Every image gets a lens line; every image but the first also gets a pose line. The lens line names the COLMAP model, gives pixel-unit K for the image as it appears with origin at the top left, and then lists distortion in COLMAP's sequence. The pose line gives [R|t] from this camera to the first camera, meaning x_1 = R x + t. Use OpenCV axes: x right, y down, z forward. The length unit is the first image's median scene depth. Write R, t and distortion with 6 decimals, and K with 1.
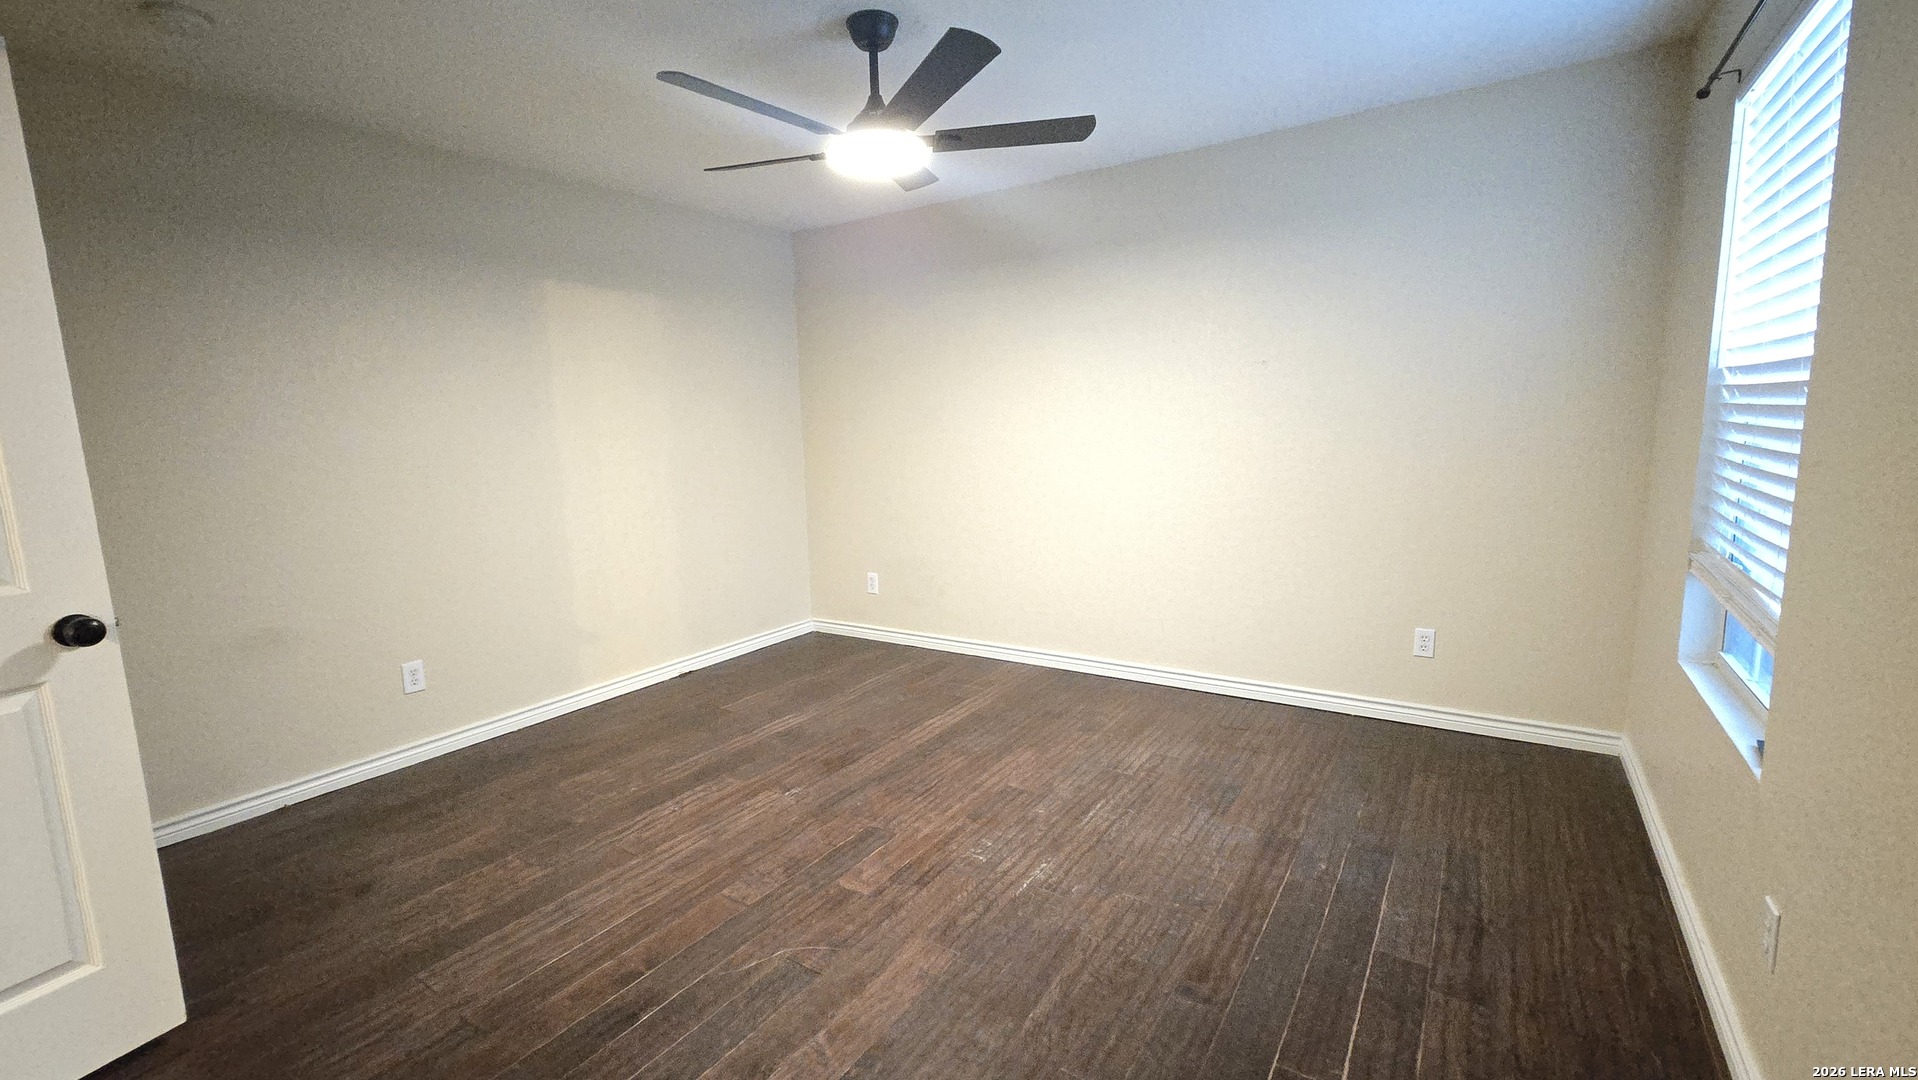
lens RADIAL K [[780.7, 0, 939.4], [0, 780.7, 538.3], [0, 0, 1]] dist [0.000760, 0.000127]
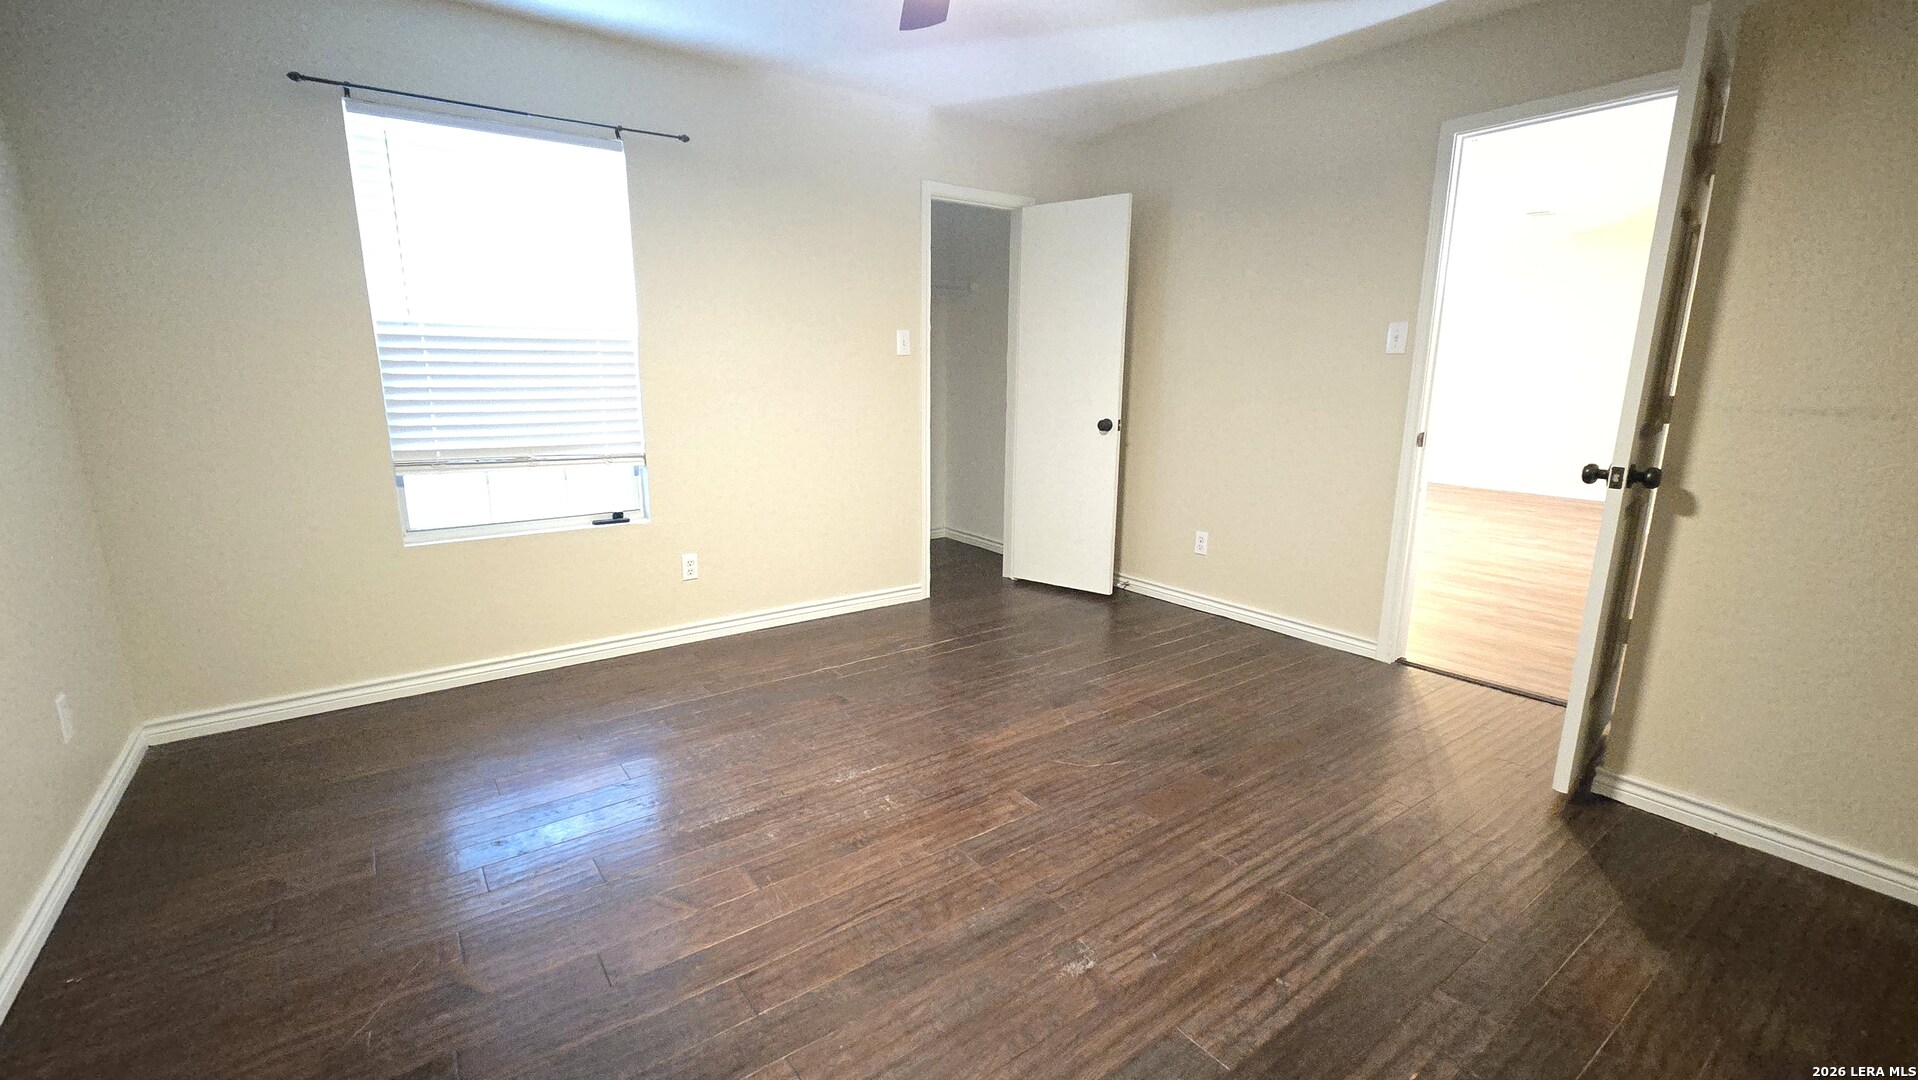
lens RADIAL K [[780.7, 0, 939.4], [0, 780.7, 538.3], [0, 0, 1]] dist [0.000760, 0.000127]
pose [[-0.930721, -0.048522, 0.362498, -0.319503], [0.081037, 0.939163, 0.333775, -0.195408], [-0.356640, 0.340027, -0.870166, 1.605509]]
